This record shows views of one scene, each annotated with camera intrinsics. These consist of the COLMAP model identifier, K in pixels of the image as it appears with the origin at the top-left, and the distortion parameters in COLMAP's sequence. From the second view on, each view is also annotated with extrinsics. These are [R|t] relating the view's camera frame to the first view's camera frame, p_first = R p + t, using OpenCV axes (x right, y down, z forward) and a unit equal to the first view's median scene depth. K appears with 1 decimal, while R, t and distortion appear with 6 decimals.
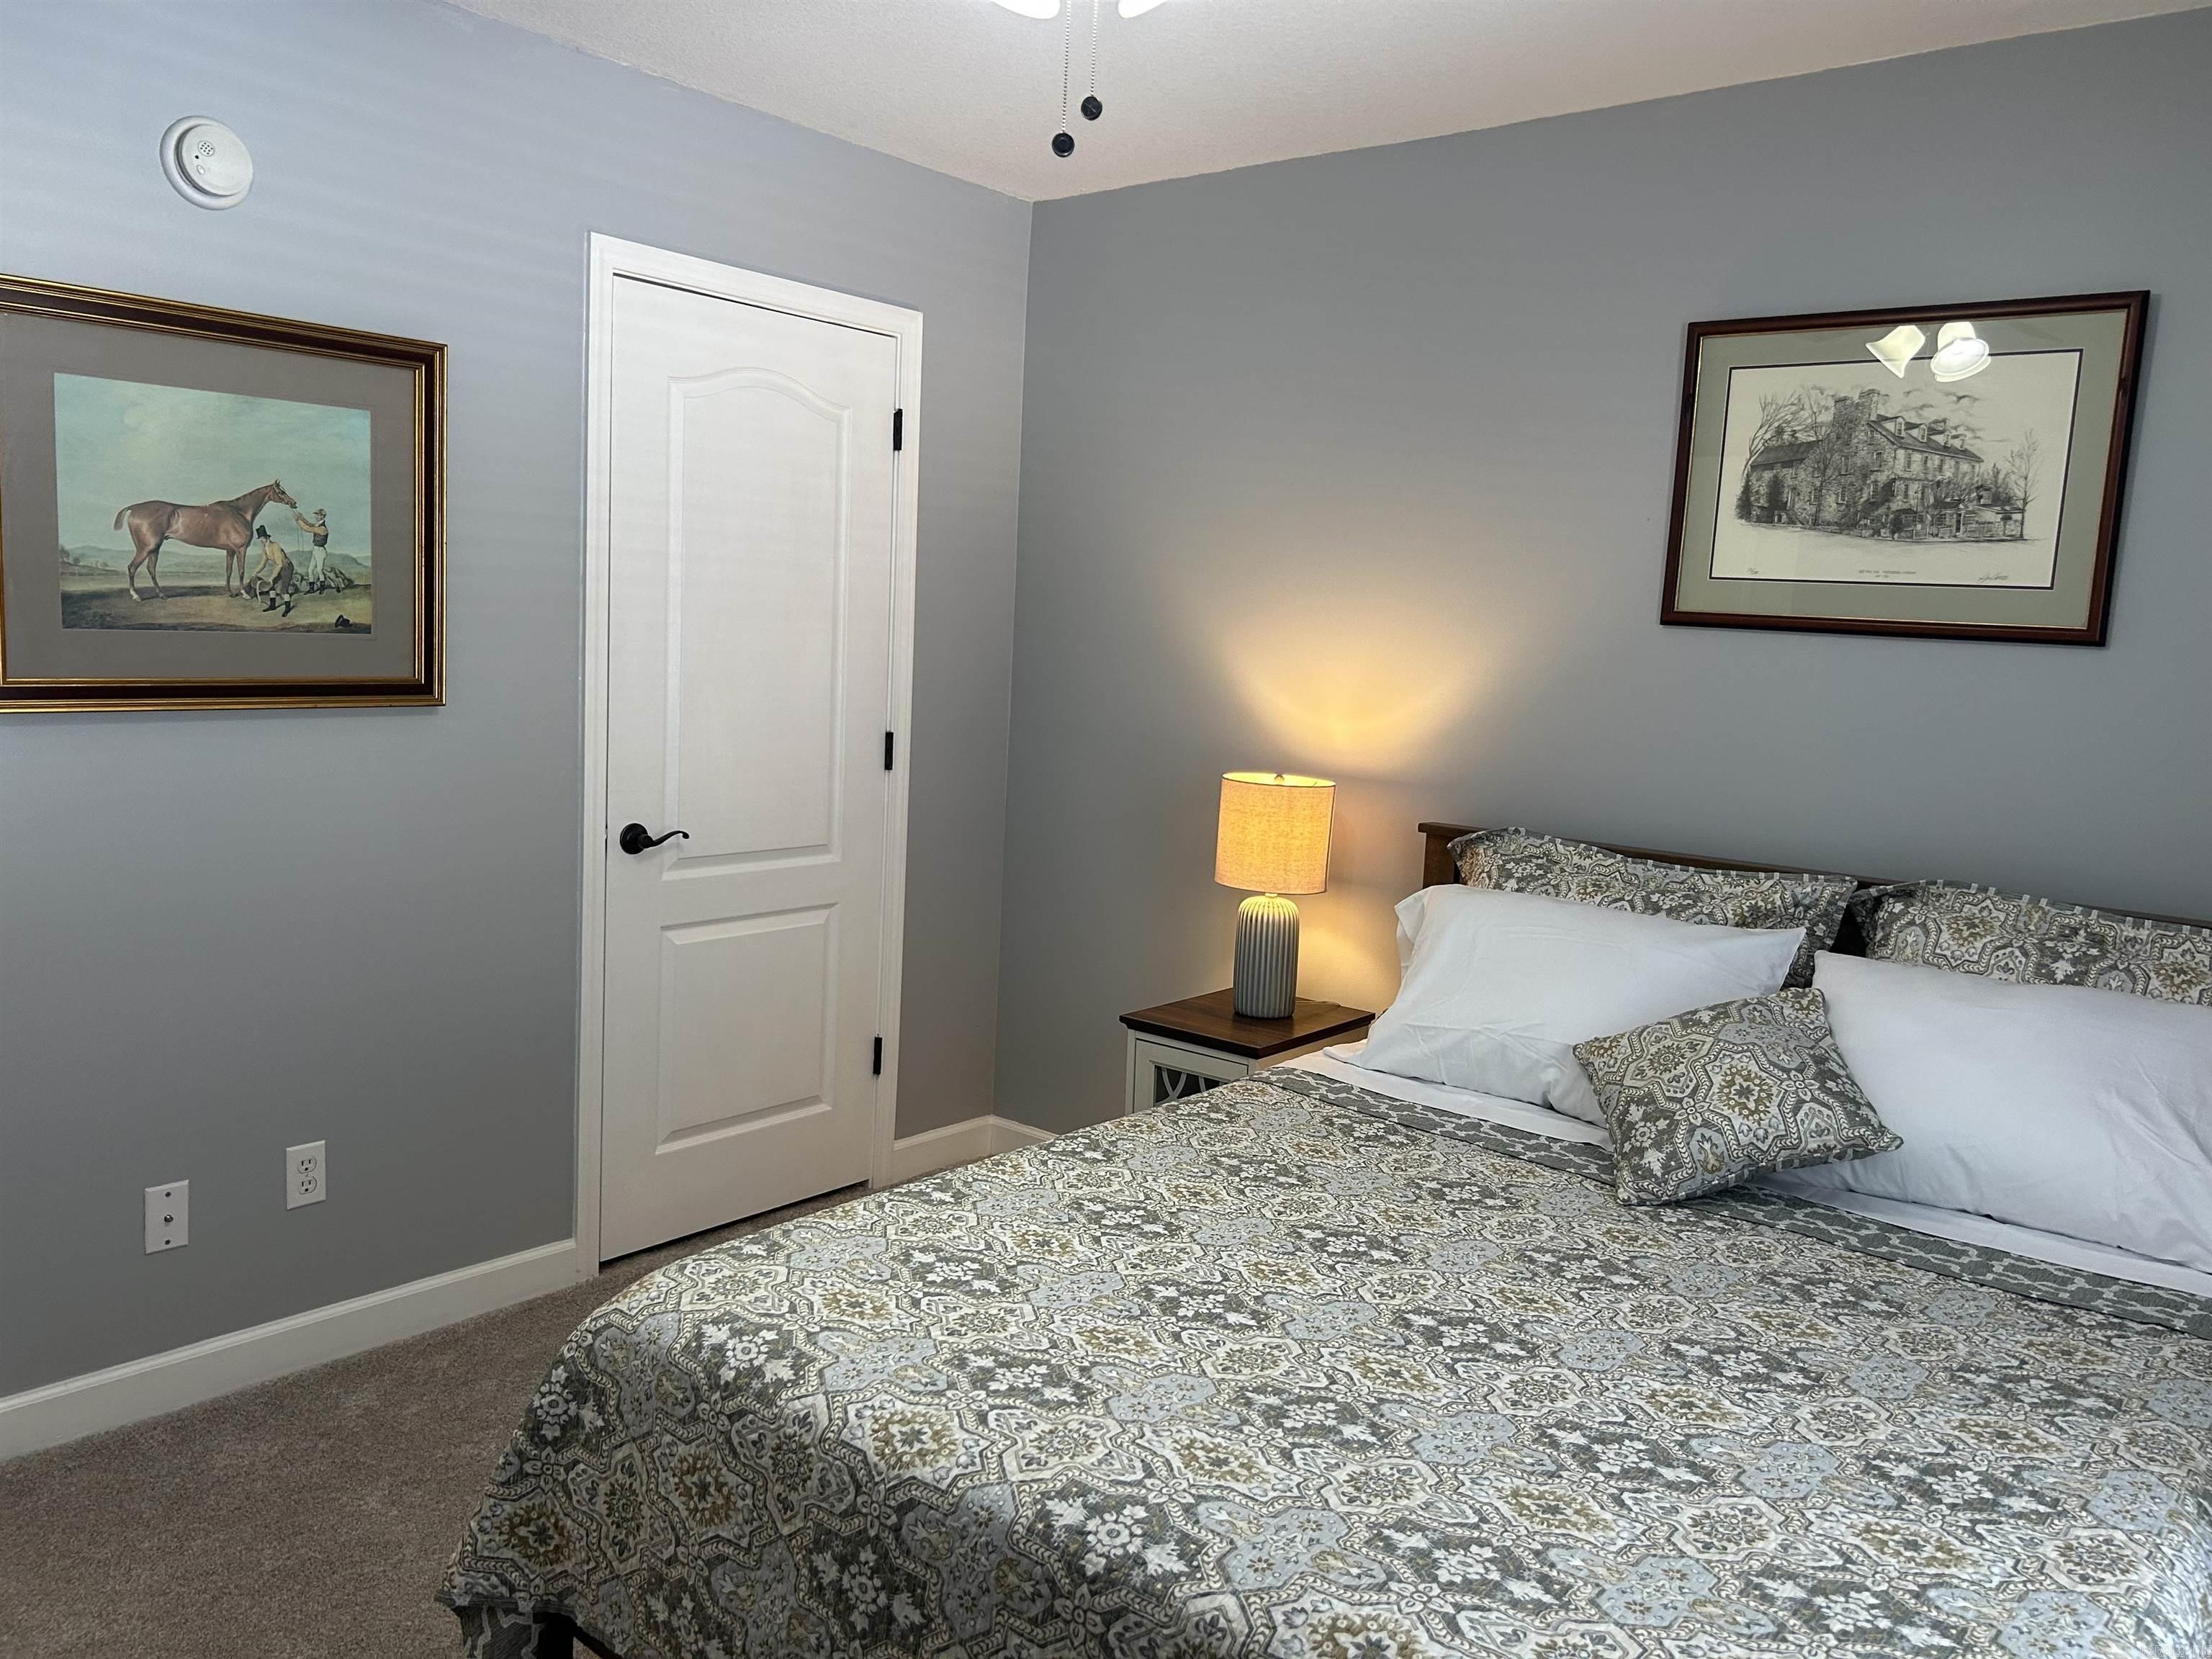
lens RADIAL K [[1666.5, 0, 1094.6], [0, 1666.5, 822.8], [0, 0, 1]] dist [0.060528, -0.068323]
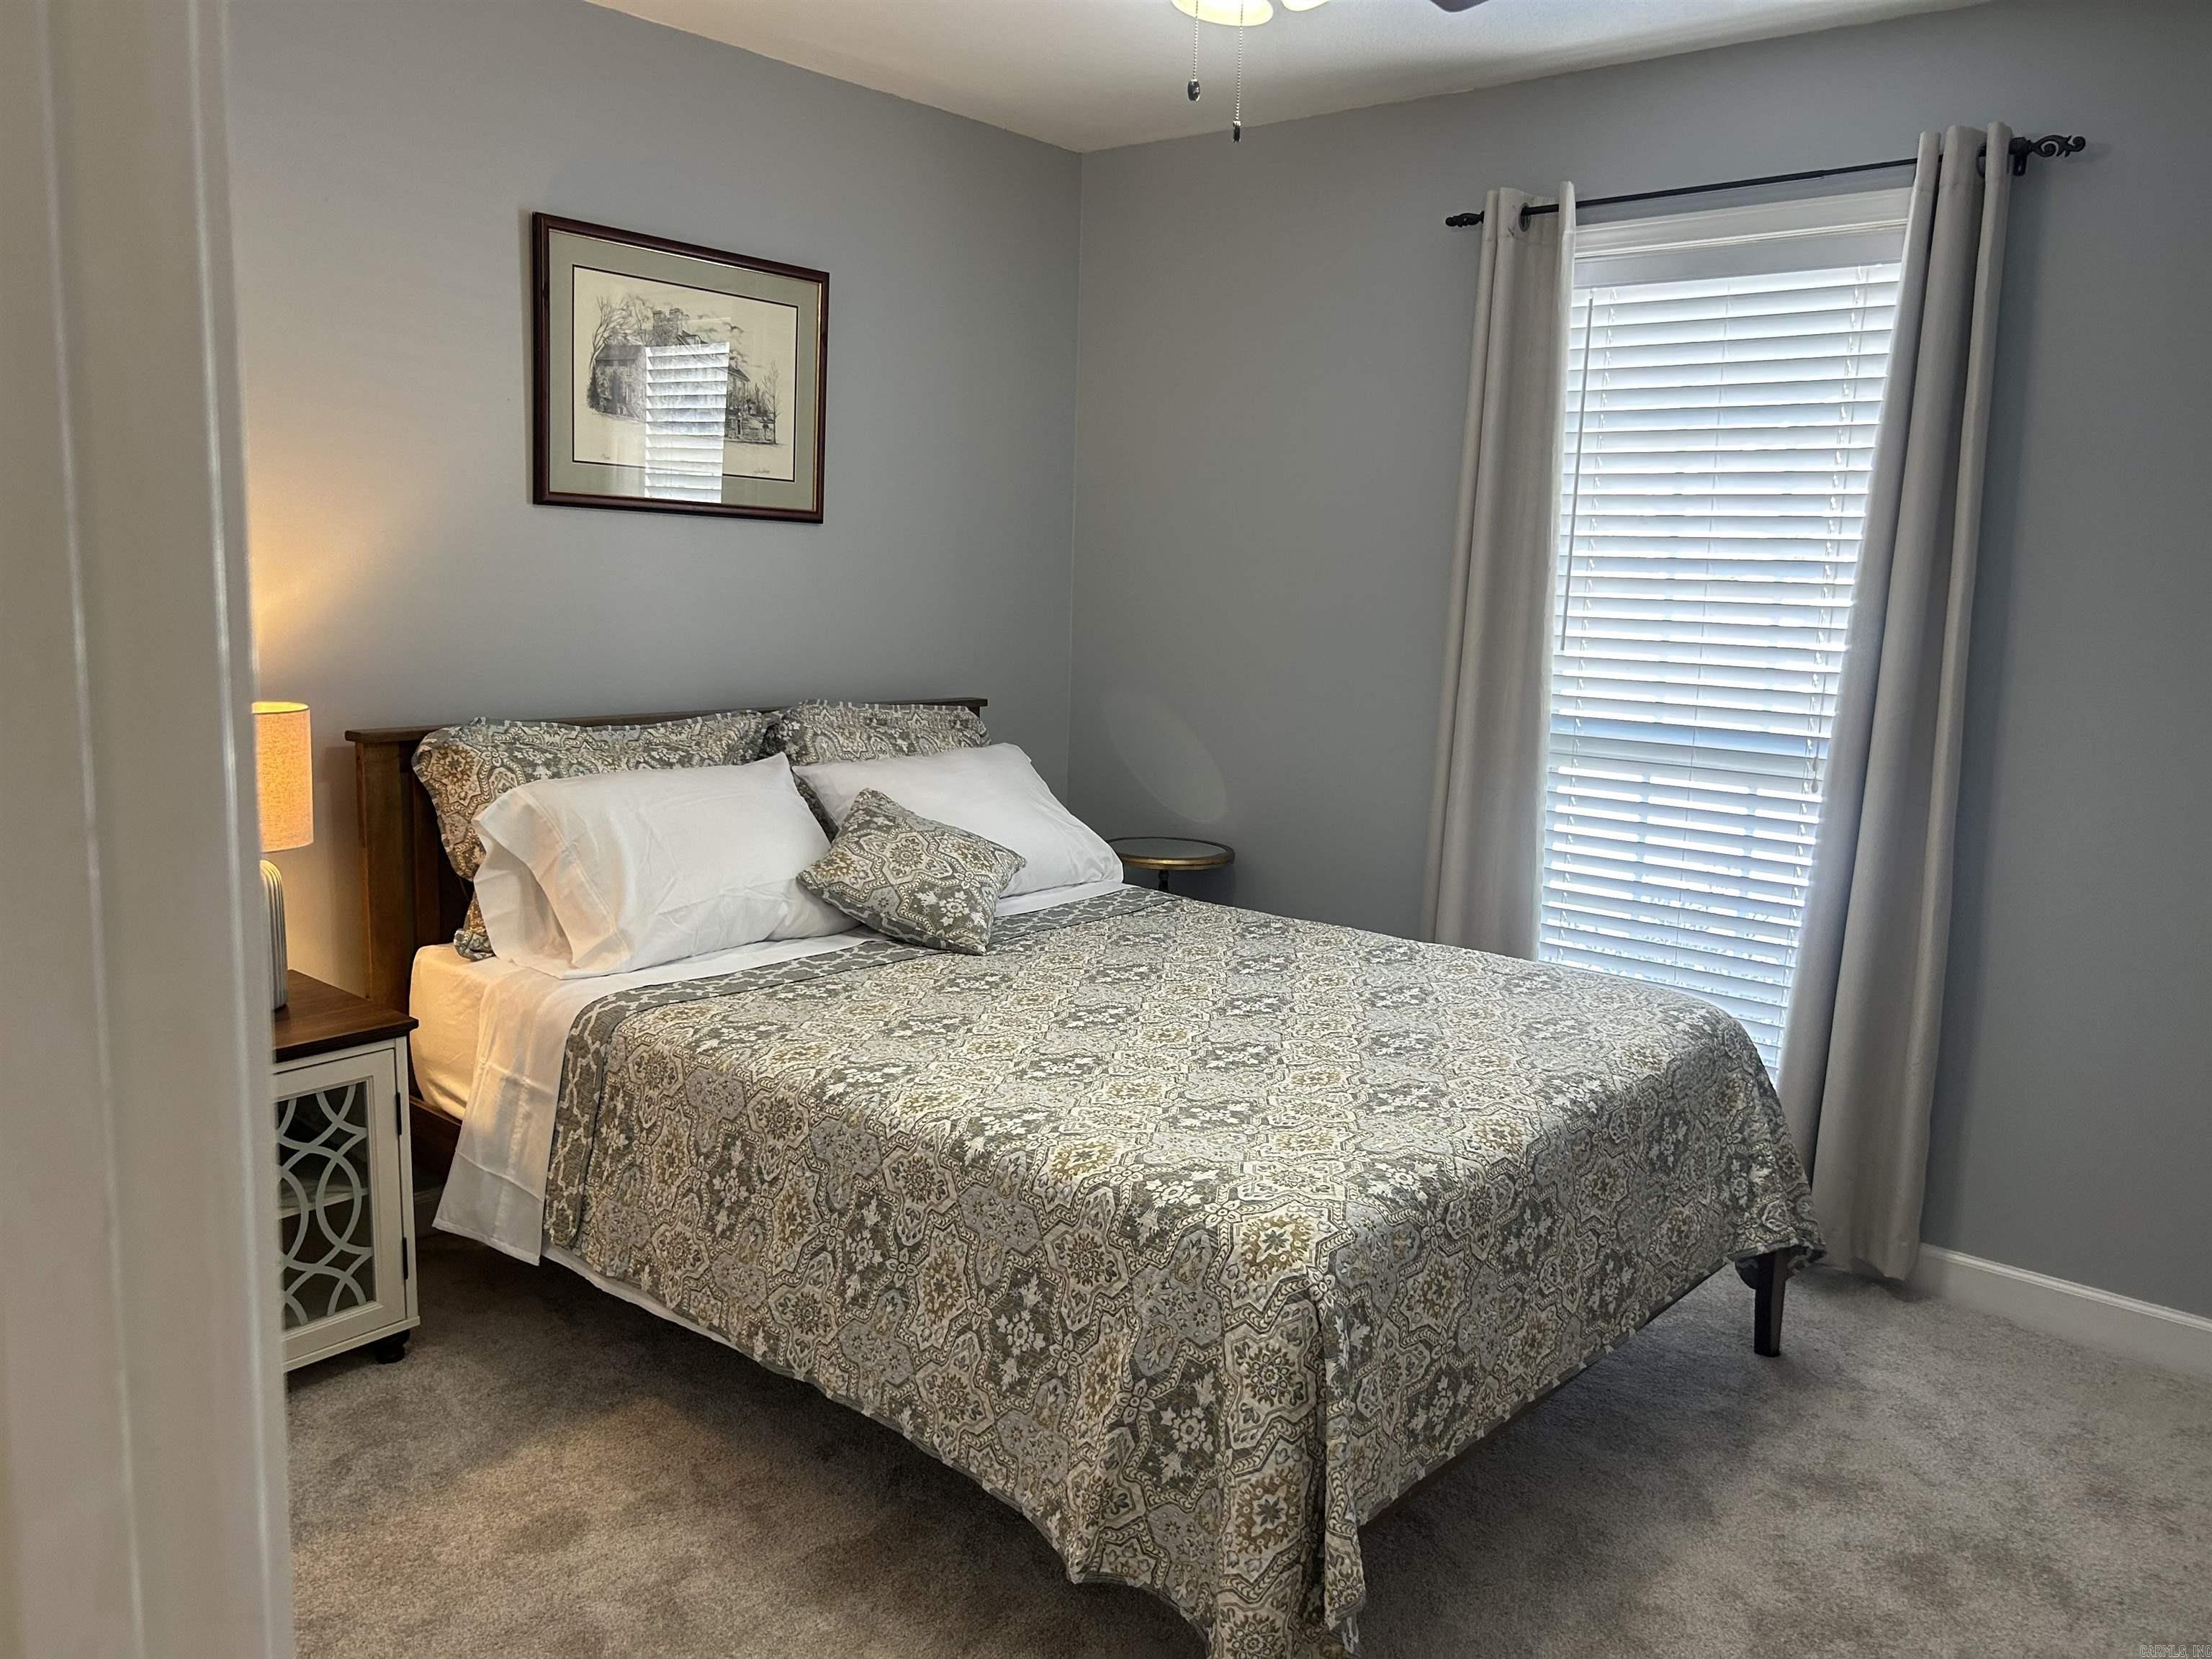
lens RADIAL K [[1666.5, 0, 1091.8], [0, 1666.5, 828.3], [0, 0, 1]] dist [0.060528, -0.068323]
pose [[0.014901, -0.206804, 0.978269, -0.830232], [0.093066, 0.974417, 0.204572, -0.118590], [-0.995548, 0.087995, 0.033766, 0.731434]]
